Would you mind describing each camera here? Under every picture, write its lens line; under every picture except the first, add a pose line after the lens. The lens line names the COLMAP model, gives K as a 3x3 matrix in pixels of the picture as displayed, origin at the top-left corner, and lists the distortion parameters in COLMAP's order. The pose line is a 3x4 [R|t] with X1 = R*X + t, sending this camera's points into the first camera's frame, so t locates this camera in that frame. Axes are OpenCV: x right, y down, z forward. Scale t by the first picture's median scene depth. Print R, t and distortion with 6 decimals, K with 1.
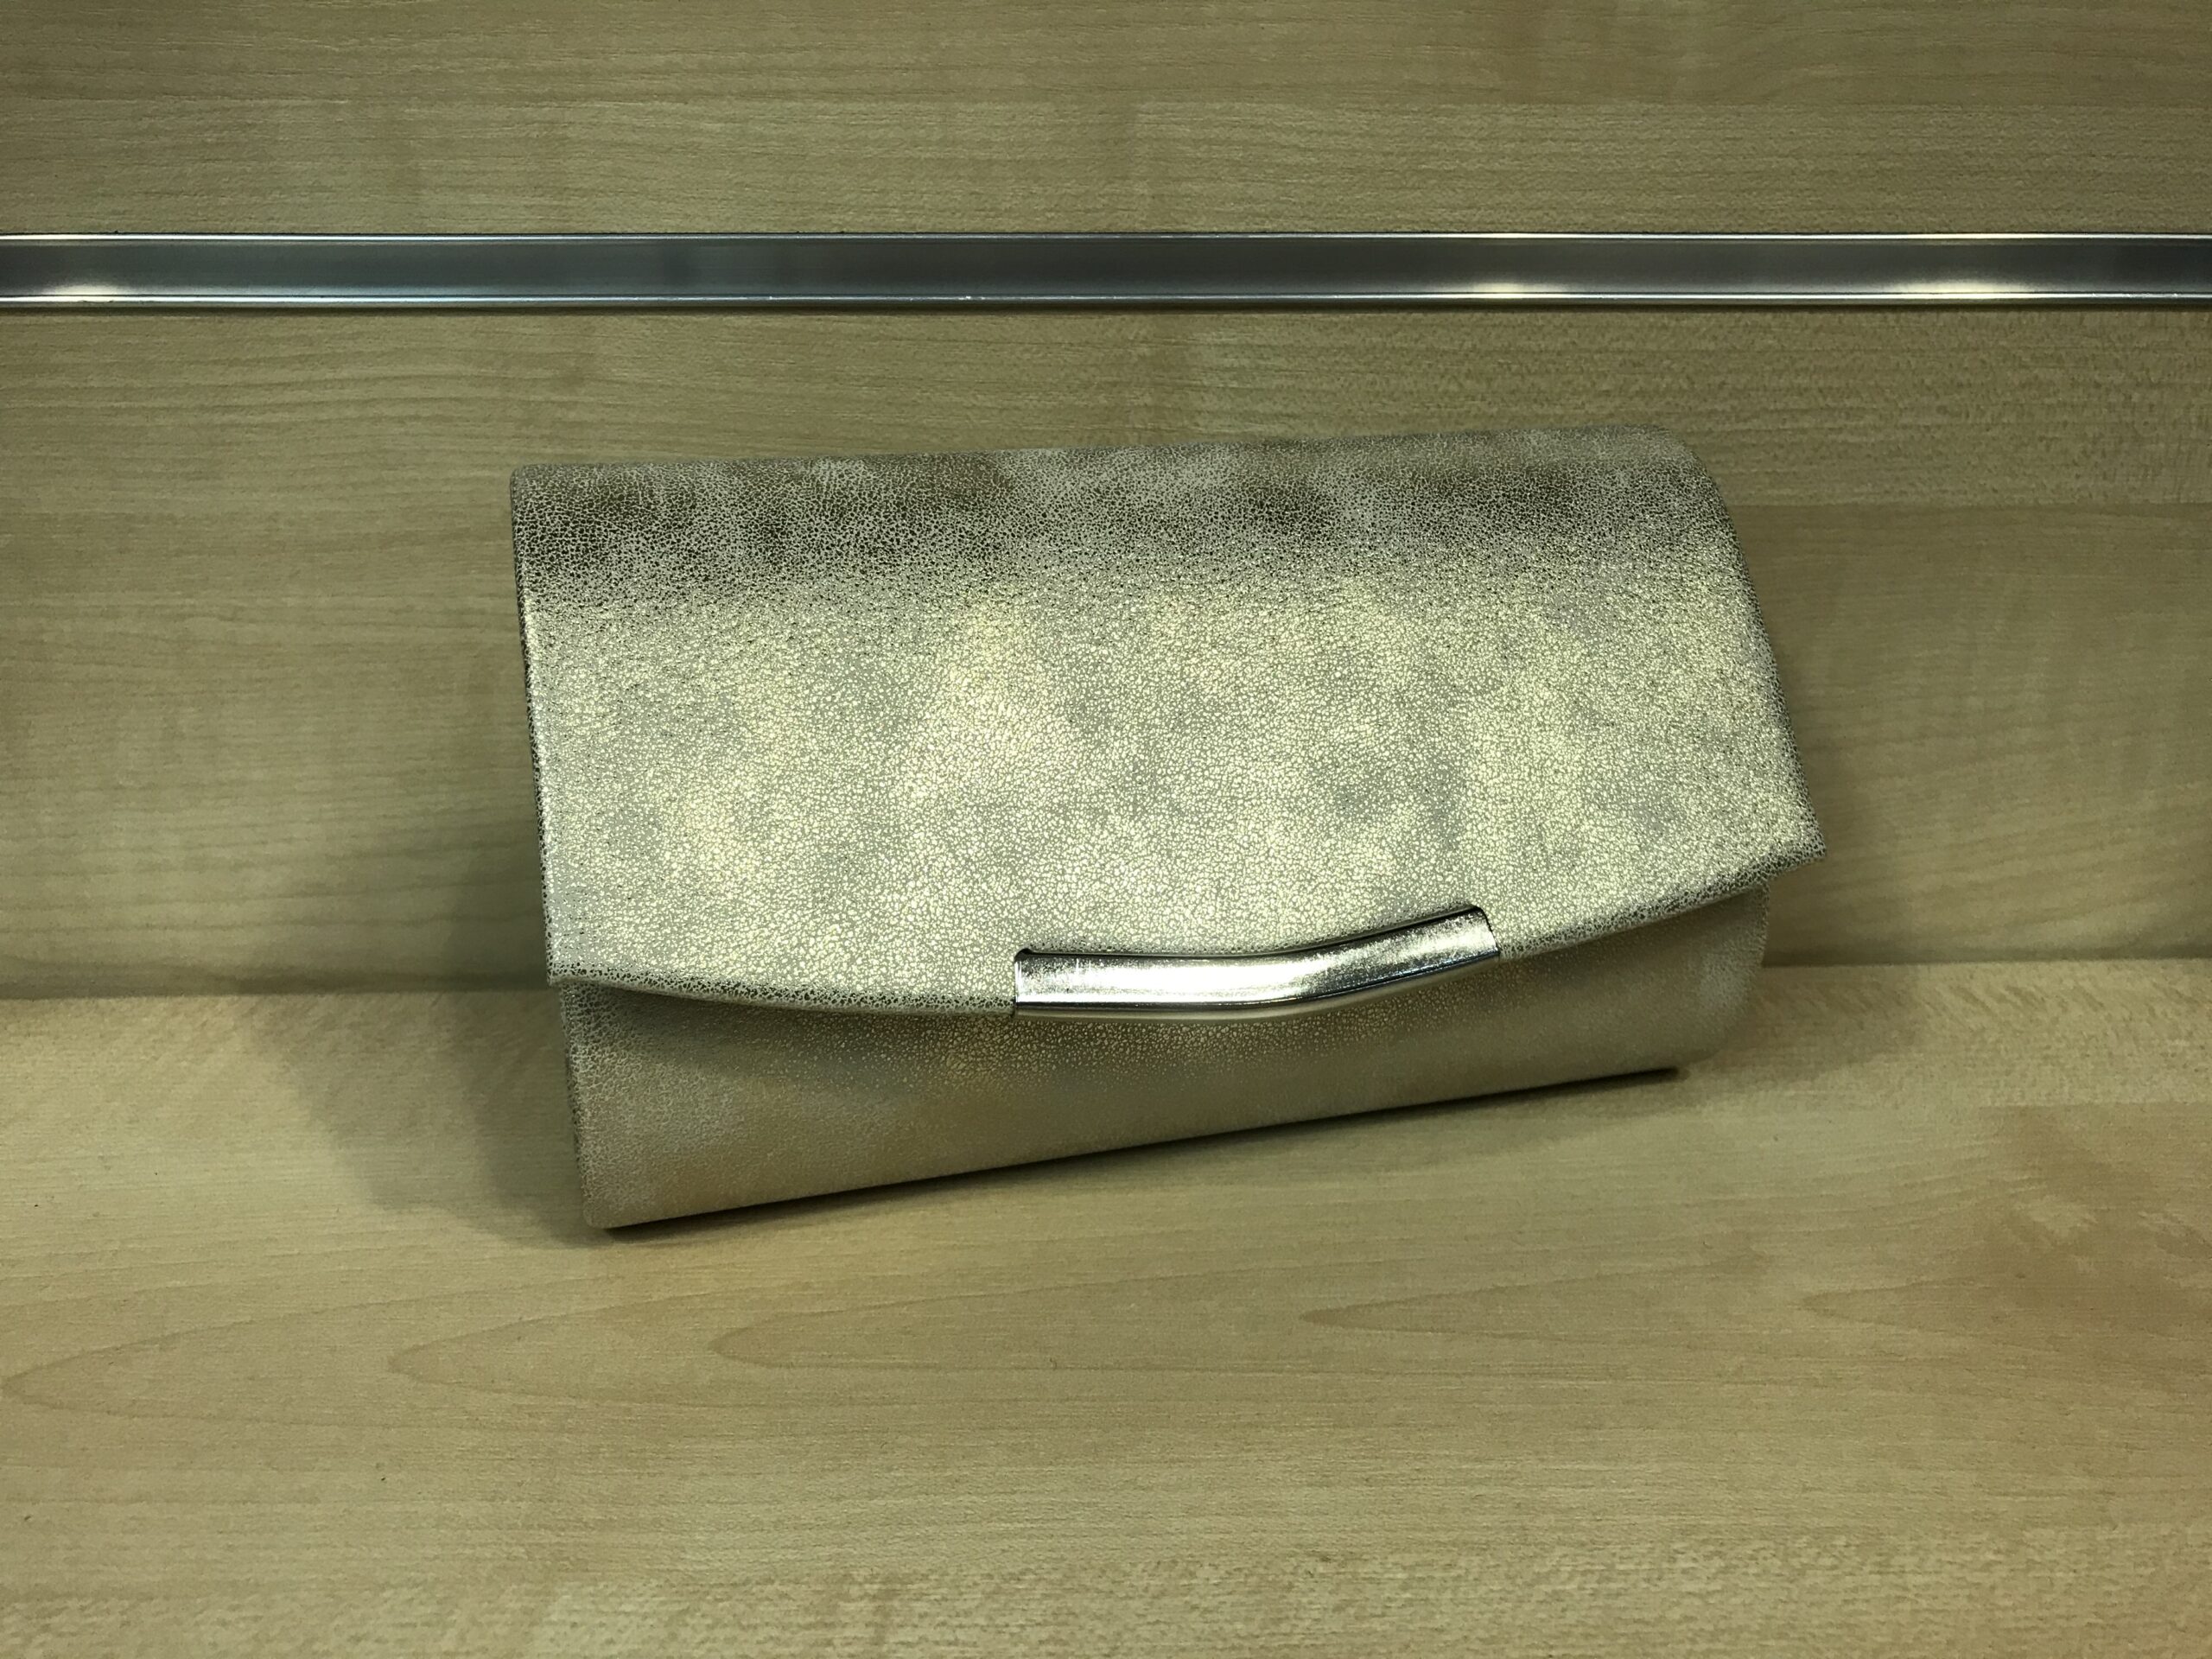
lens RADIAL K [[1868.5, 0, 1106.0], [0, 1868.5, 829.5], [0, 0, 1]] dist [-0.012906, 0.019068]
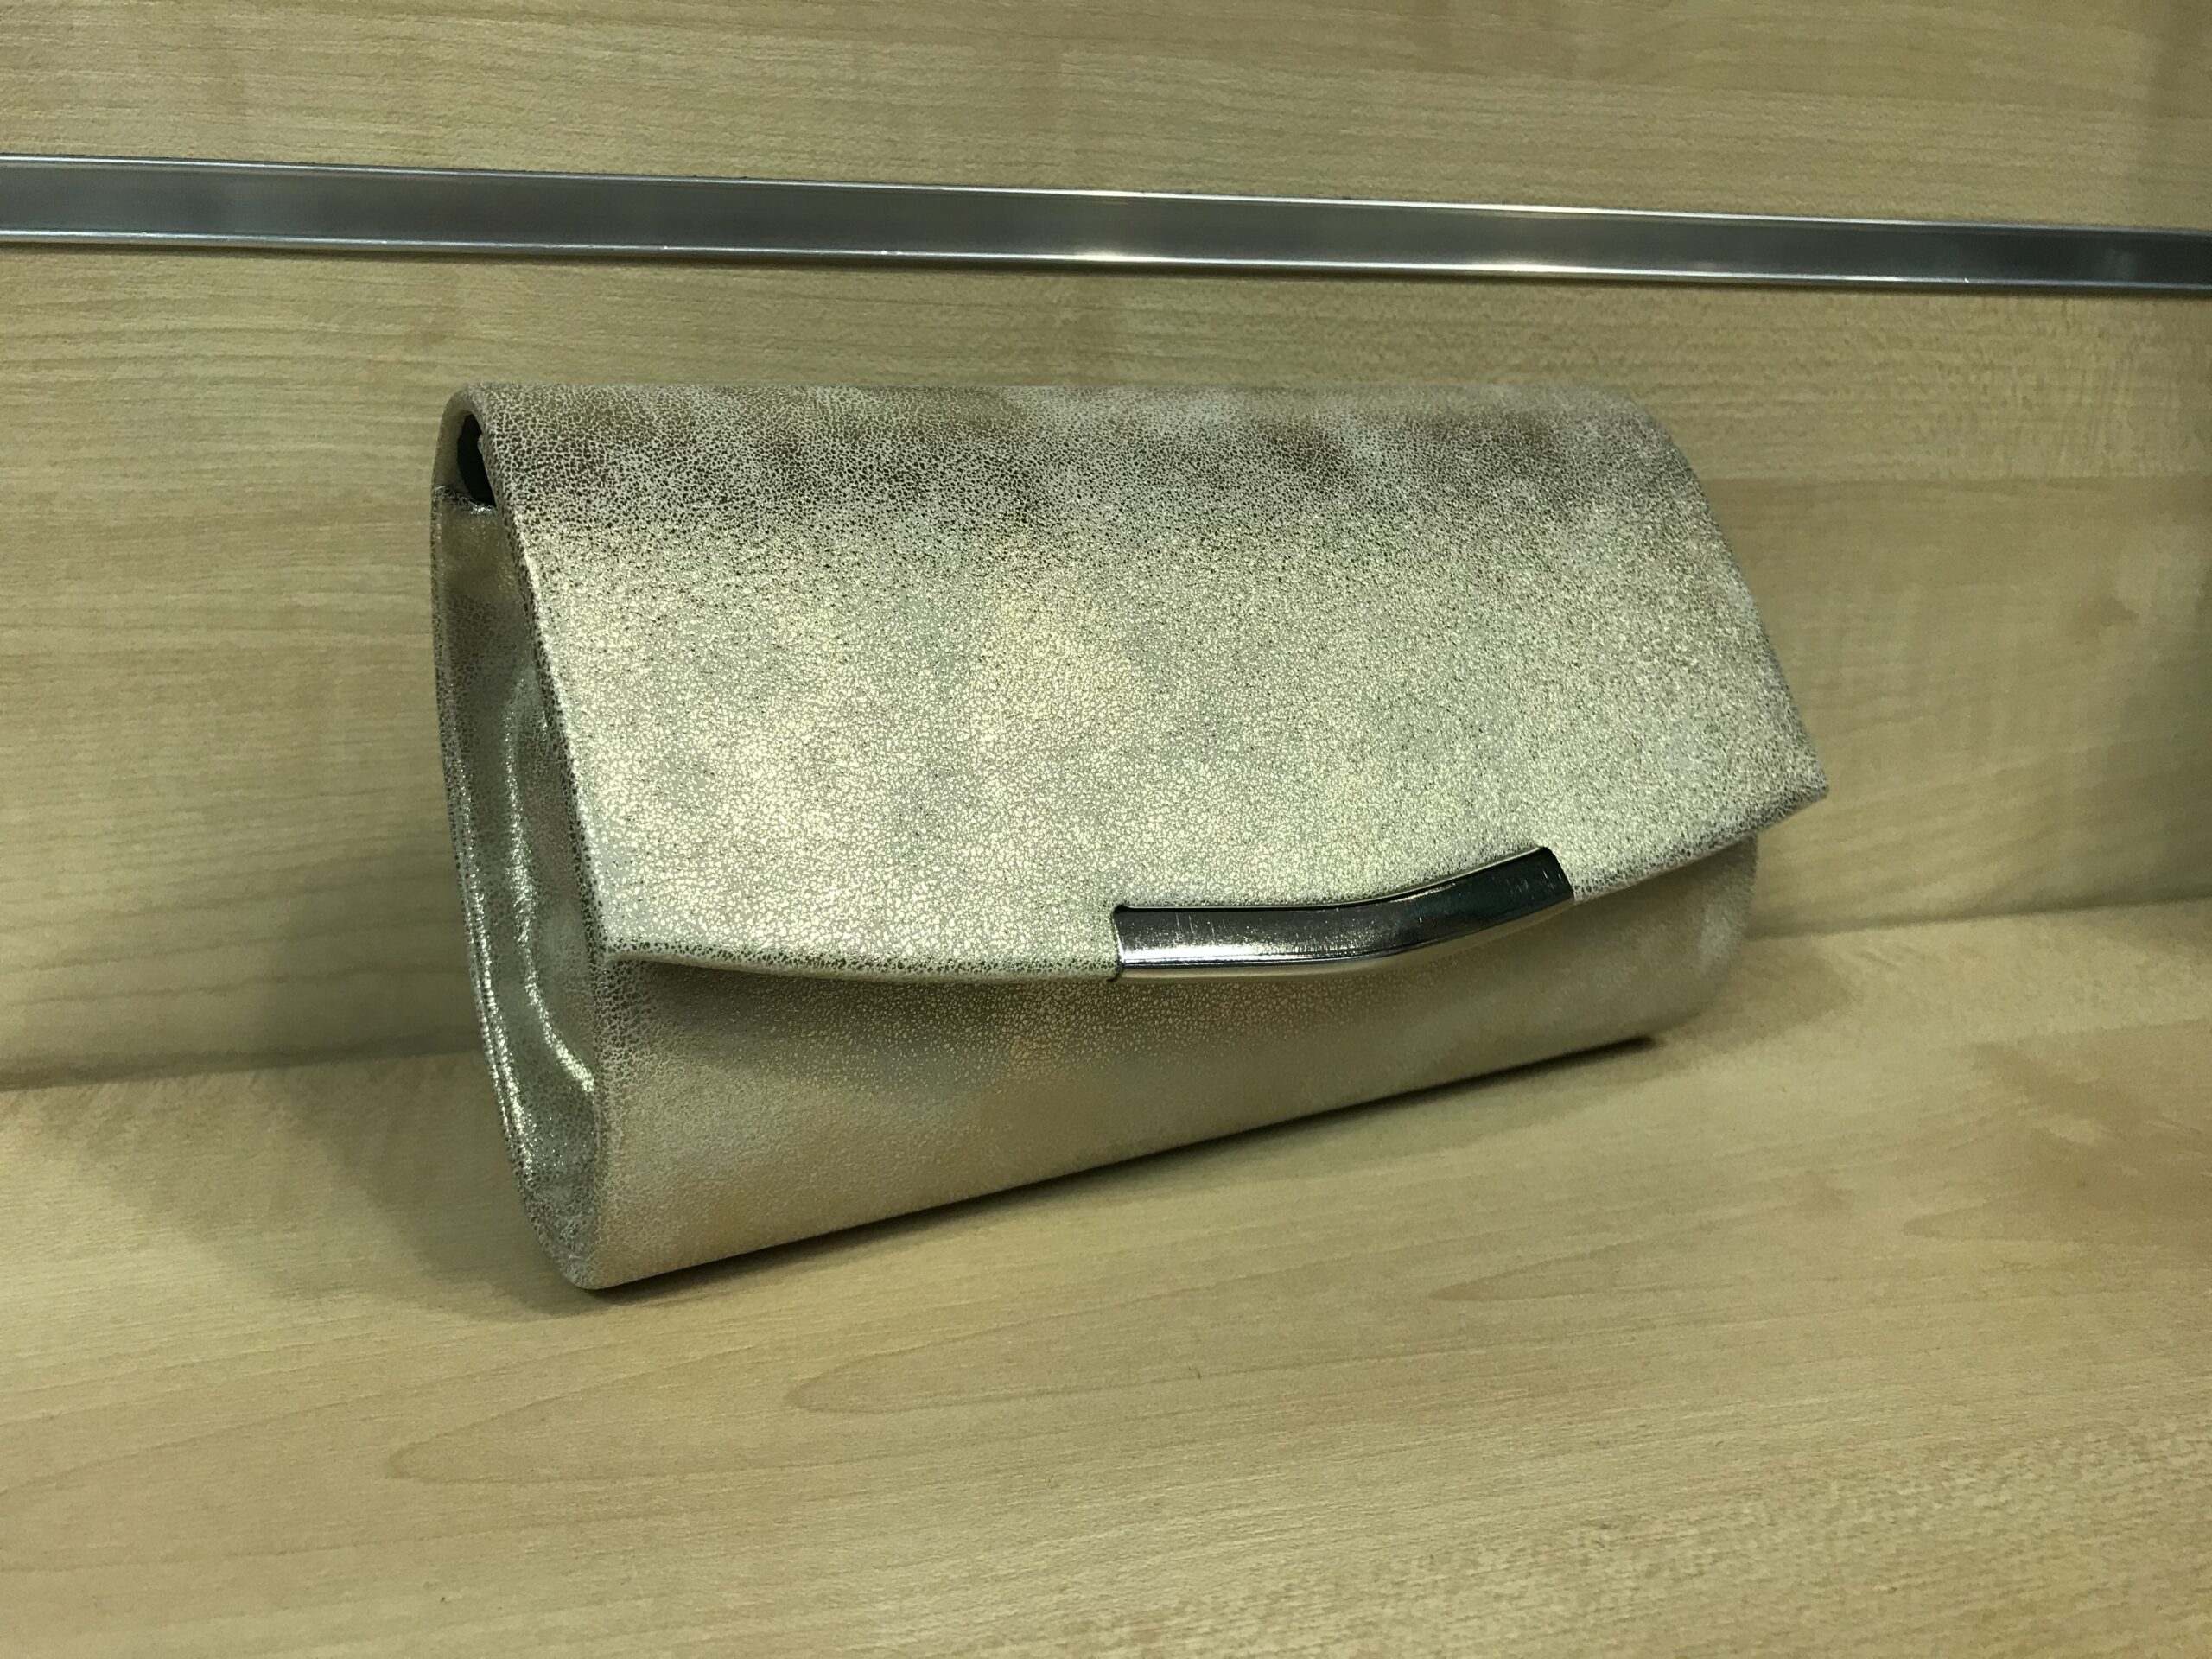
lens RADIAL K [[1868.5, 0, 1106.0], [0, 1868.5, 829.5], [0, 0, 1]] dist [-0.012906, 0.019068]
pose [[0.972411, -0.047346, 0.228421, -0.195726], [0.064064, 0.995739, -0.066335, 0.067738], [-0.224307, 0.079139, 0.971300, 0.107130]]
